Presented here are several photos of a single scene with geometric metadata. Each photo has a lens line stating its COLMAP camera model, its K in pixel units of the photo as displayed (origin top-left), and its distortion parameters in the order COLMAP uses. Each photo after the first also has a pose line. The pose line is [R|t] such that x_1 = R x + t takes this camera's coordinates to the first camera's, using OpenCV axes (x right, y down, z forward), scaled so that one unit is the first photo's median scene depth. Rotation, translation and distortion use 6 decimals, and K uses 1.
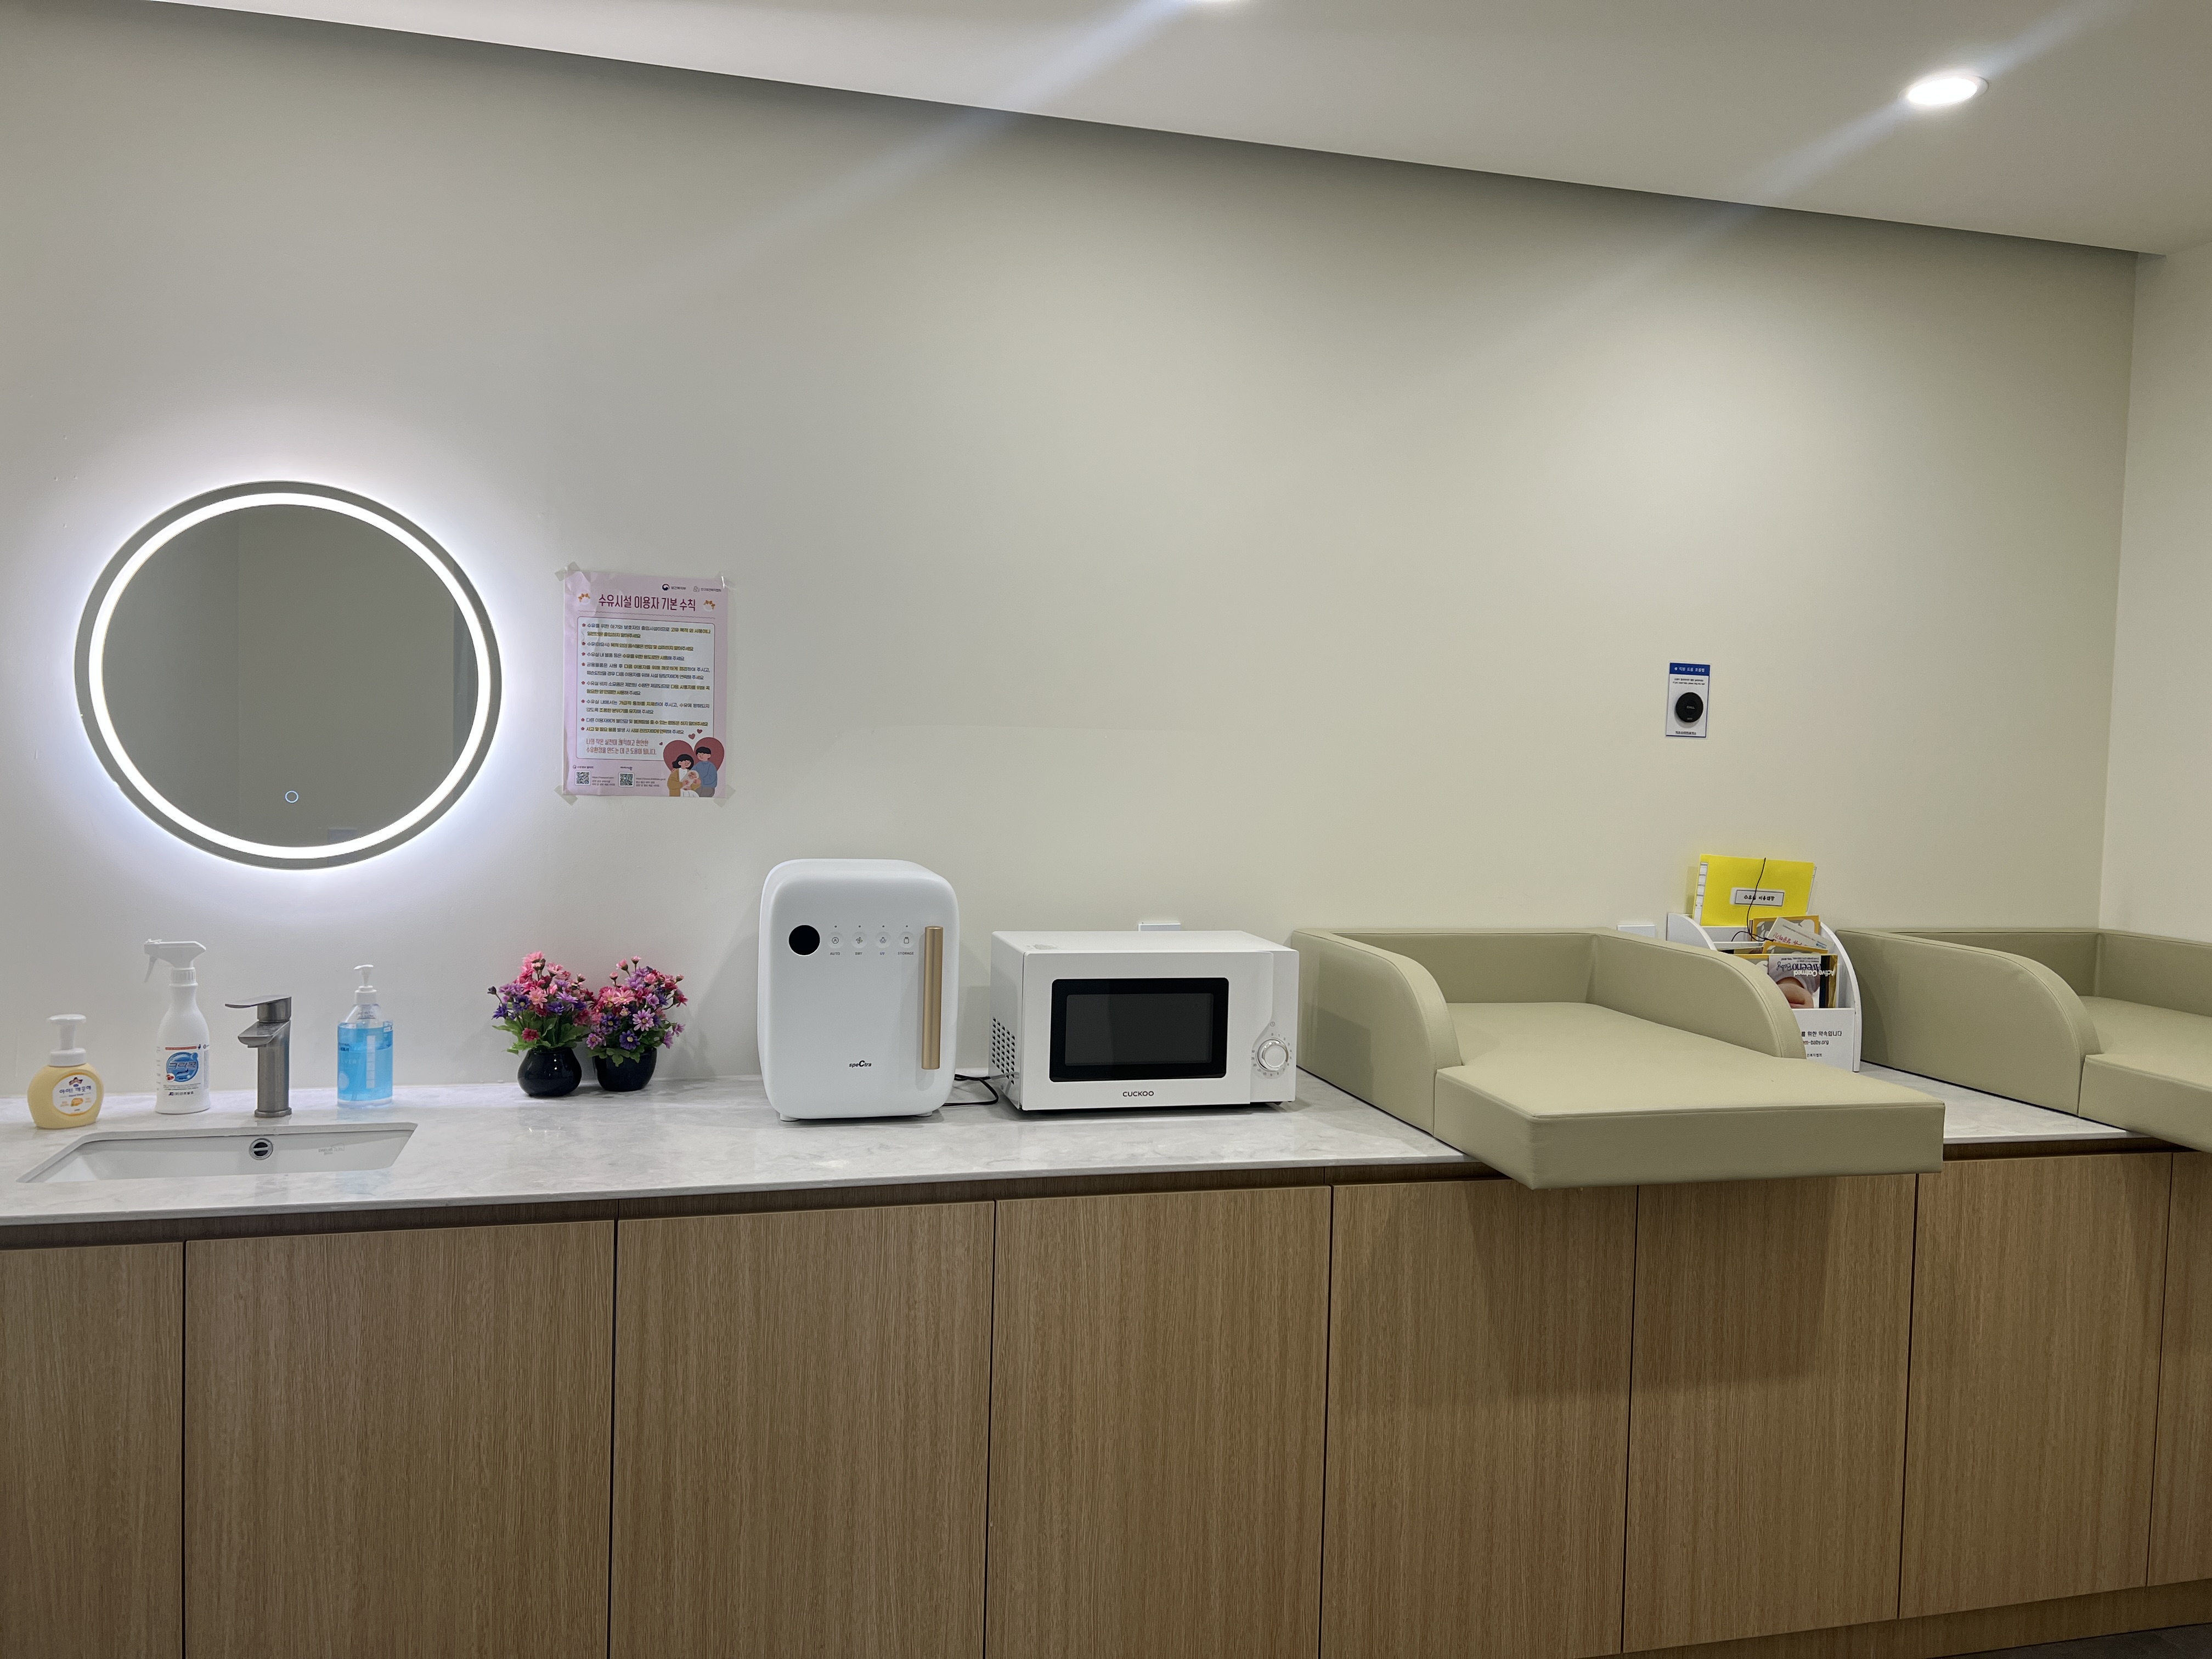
lens RADIAL K [[1640.6, 0, 1106.0], [0, 1640.6, 829.5], [0, 0, 1]] dist [0.004647, -0.053030]
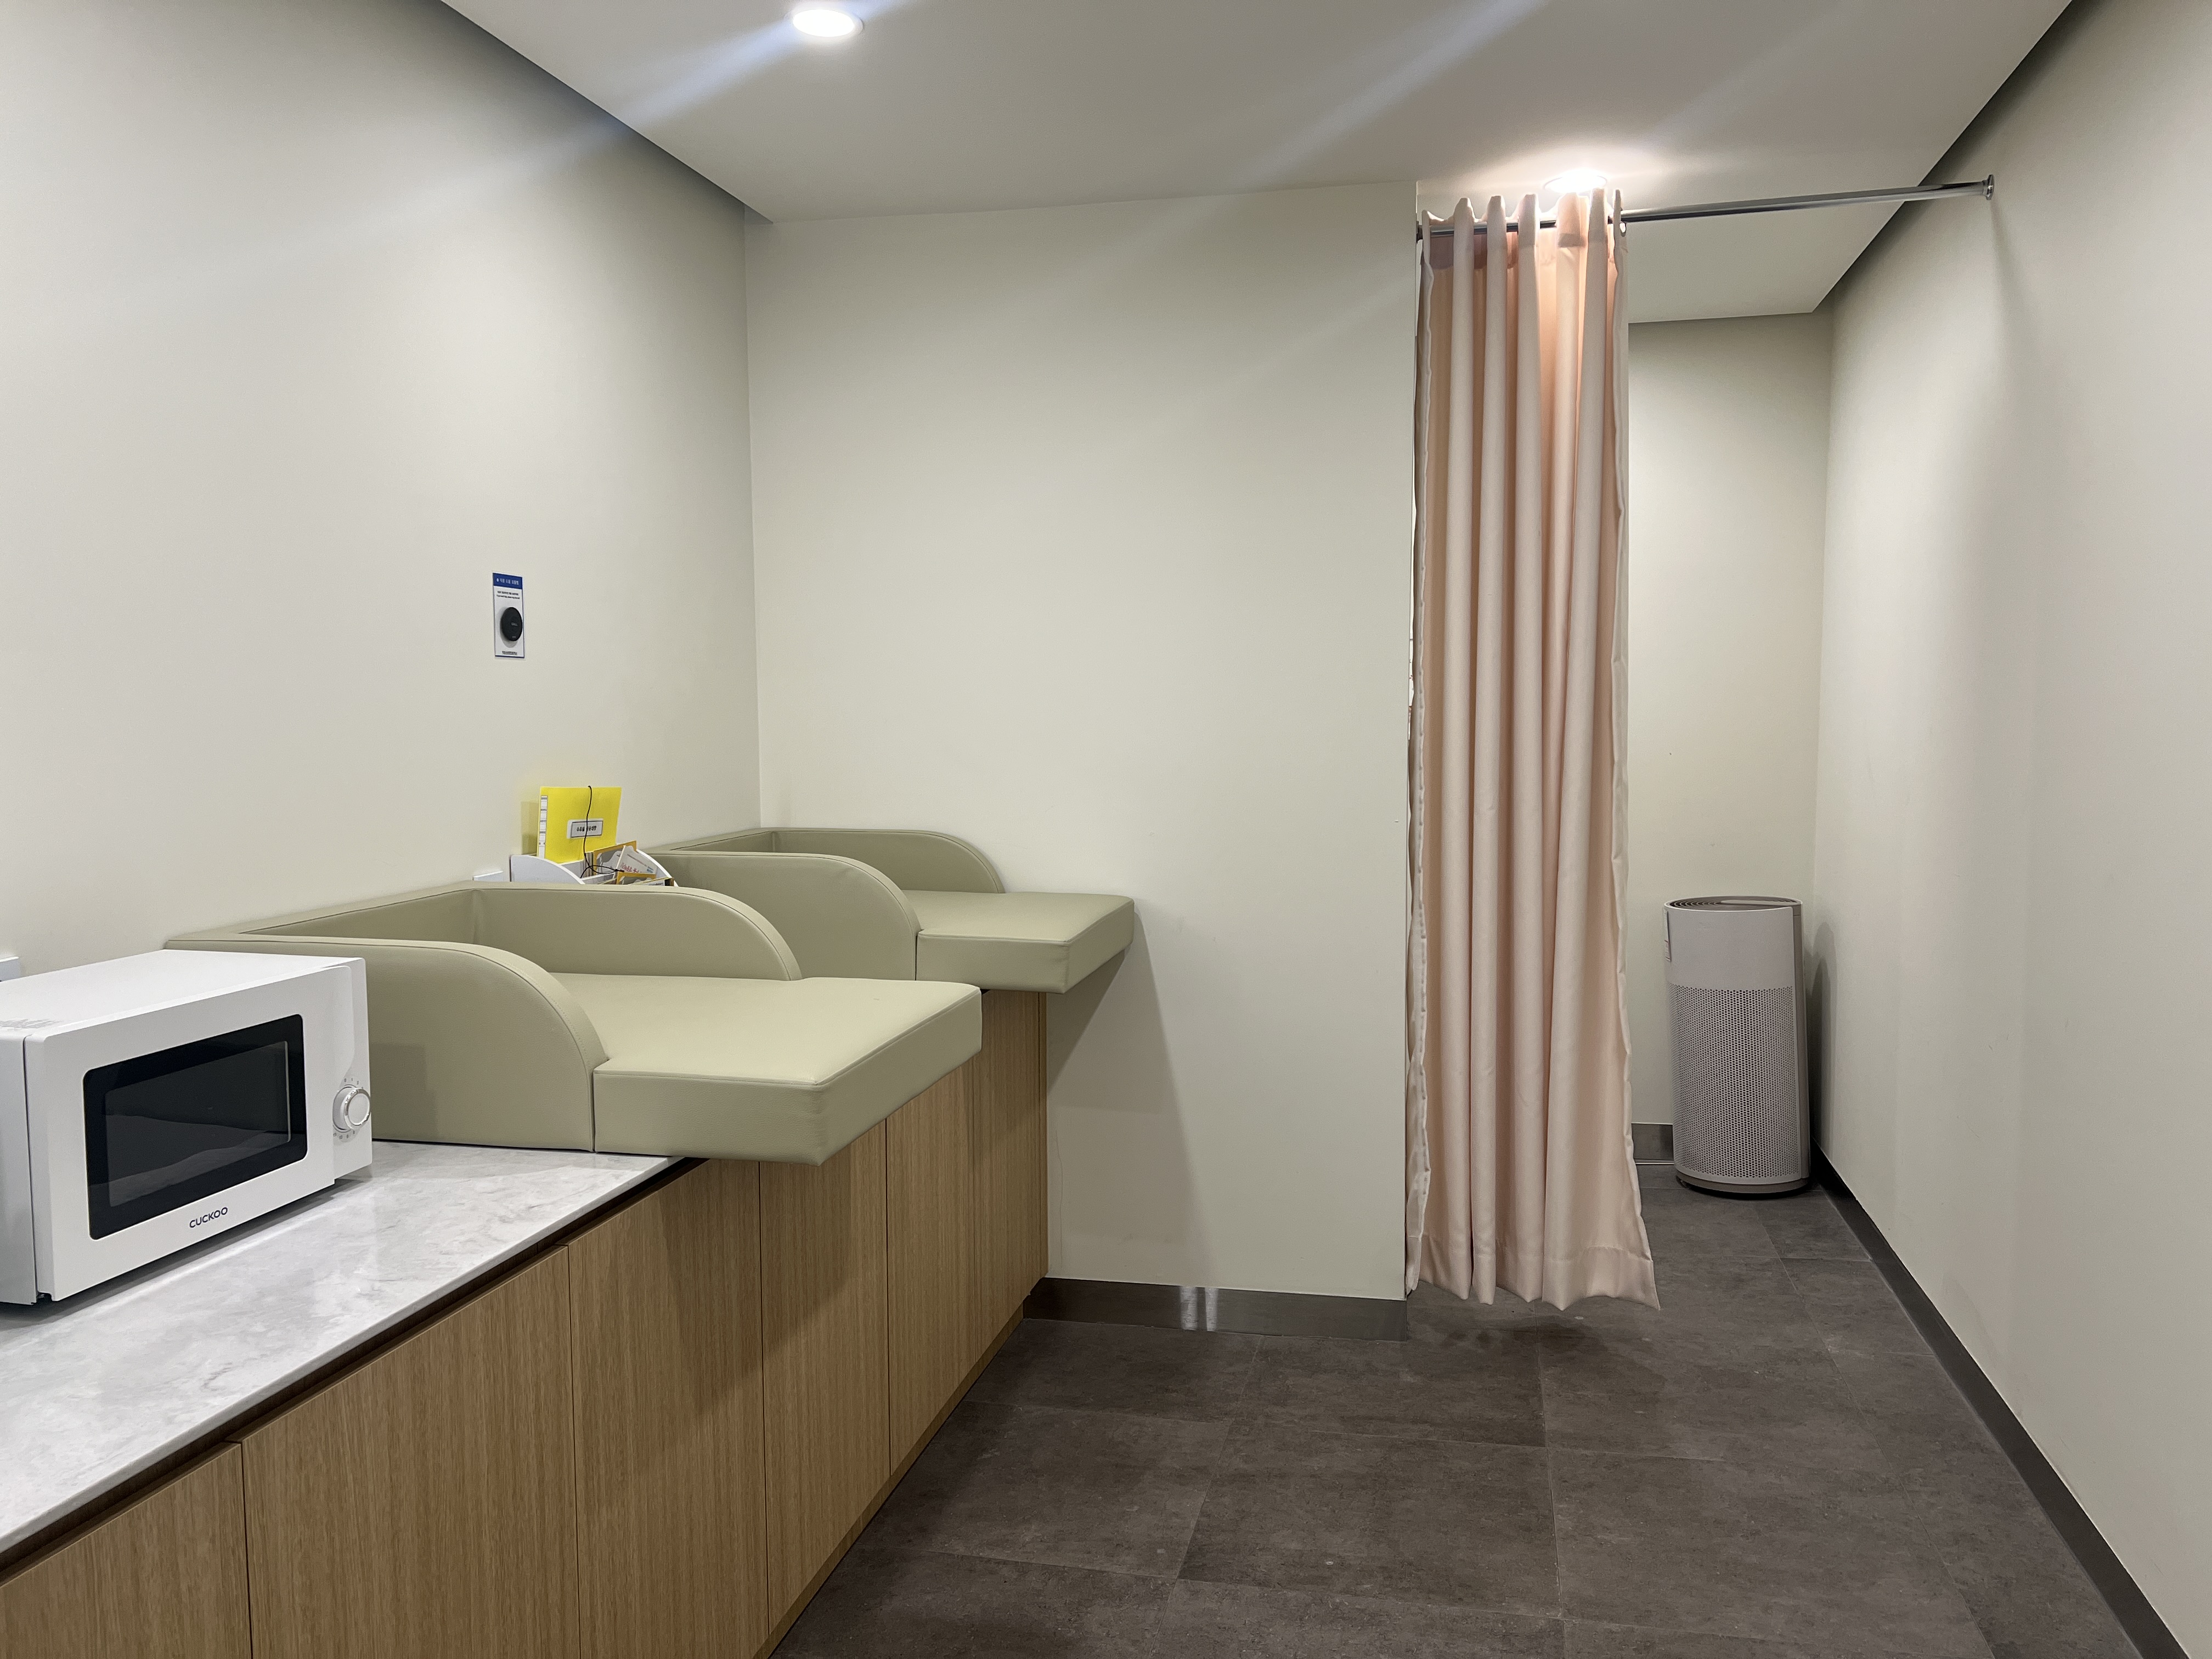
lens RADIAL K [[1640.6, 0, 1106.0], [0, 1640.6, 829.5], [0, 0, 1]] dist [0.004647, -0.053030]
pose [[0.435029, -0.101534, 0.894673, -0.419660], [0.058589, 0.994708, 0.084398, -0.026561], [-0.898508, 0.015702, 0.438676, 0.431076]]
